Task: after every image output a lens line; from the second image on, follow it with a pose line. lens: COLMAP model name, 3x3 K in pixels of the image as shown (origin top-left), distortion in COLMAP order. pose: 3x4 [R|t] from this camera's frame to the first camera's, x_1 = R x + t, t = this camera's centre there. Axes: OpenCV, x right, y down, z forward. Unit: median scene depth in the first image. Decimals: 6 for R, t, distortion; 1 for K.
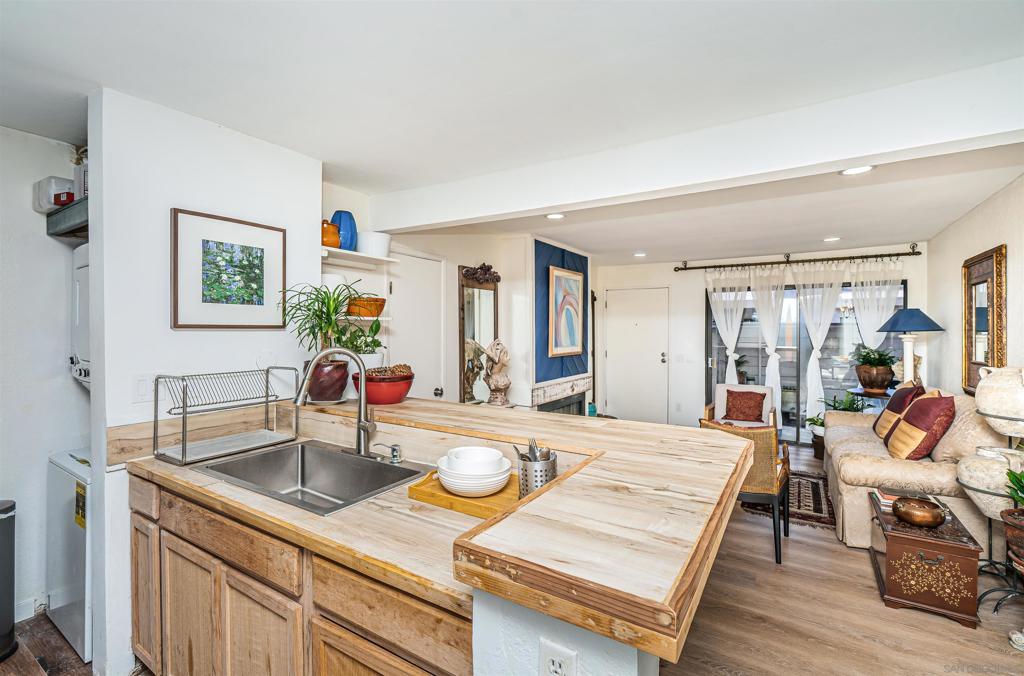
lens RADIAL K [[460.8, 0, 506.7], [0, 460.8, 328.5], [0, 0, 1]] dist [-0.015392, 0.004074]
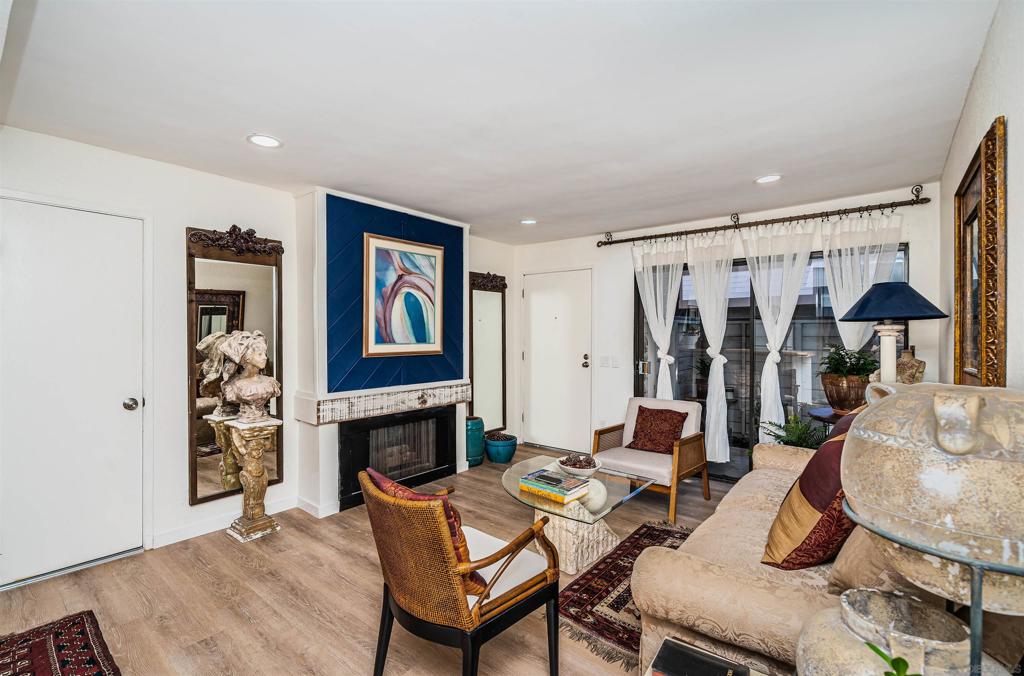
lens RADIAL K [[460.8, 0, 507.6], [0, 460.8, 334.0], [0, 0, 1]] dist [-0.015392, 0.004074]
pose [[0.992996, 0.000744, -0.118146, 0.396285], [-0.000360, 0.999995, 0.003279, 0.021706], [0.118148, -0.003213, 0.992991, 0.292634]]
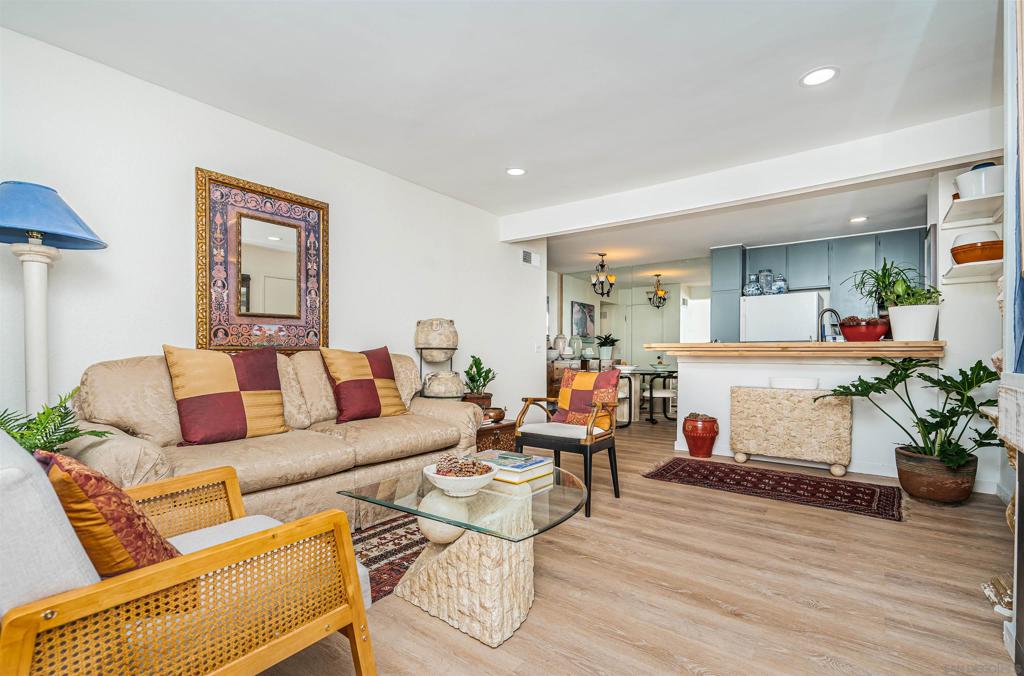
lens RADIAL K [[460.8, 0, 511.4], [0, 460.8, 356.8], [0, 0, 1]] dist [-0.015392, 0.004074]
pose [[-0.996495, -0.005383, 0.083484, 0.348744], [-0.005248, 0.999985, 0.001844, 0.102221], [-0.083492, 0.001399, -0.996507, 1.237837]]
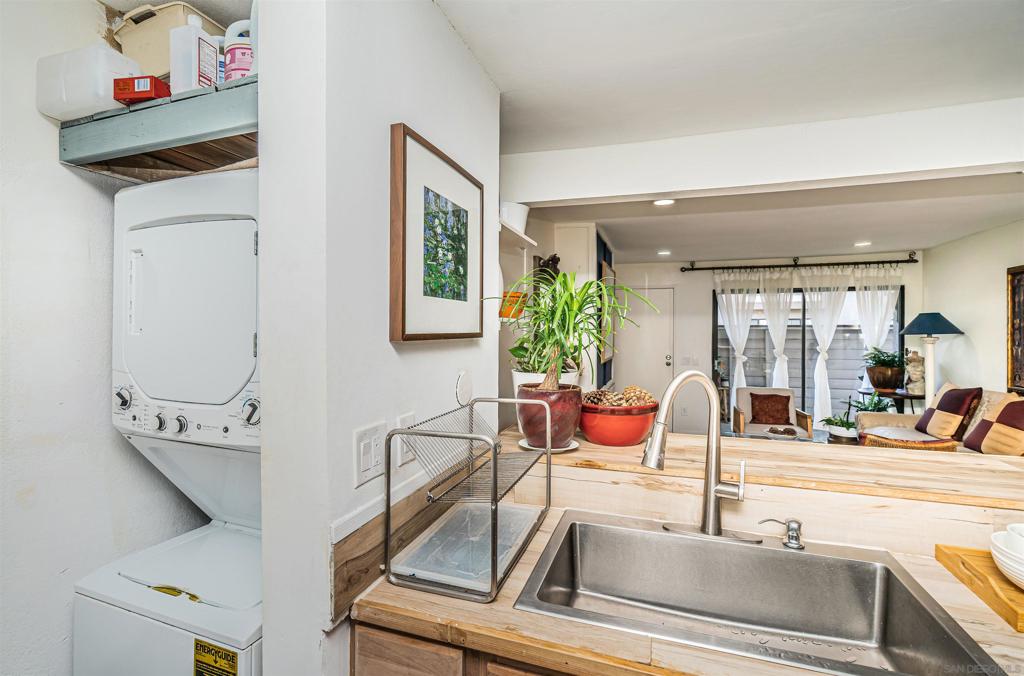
lens RADIAL K [[460.8, 0, 501.2], [0, 460.8, 330.1], [0, 0, 1]] dist [-0.015392, 0.004074]
pose [[0.975402, 0.000271, 0.220432, -0.286714], [-0.001462, 0.999985, 0.005237, -0.006410], [-0.220428, -0.005431, 0.975388, 0.168904]]
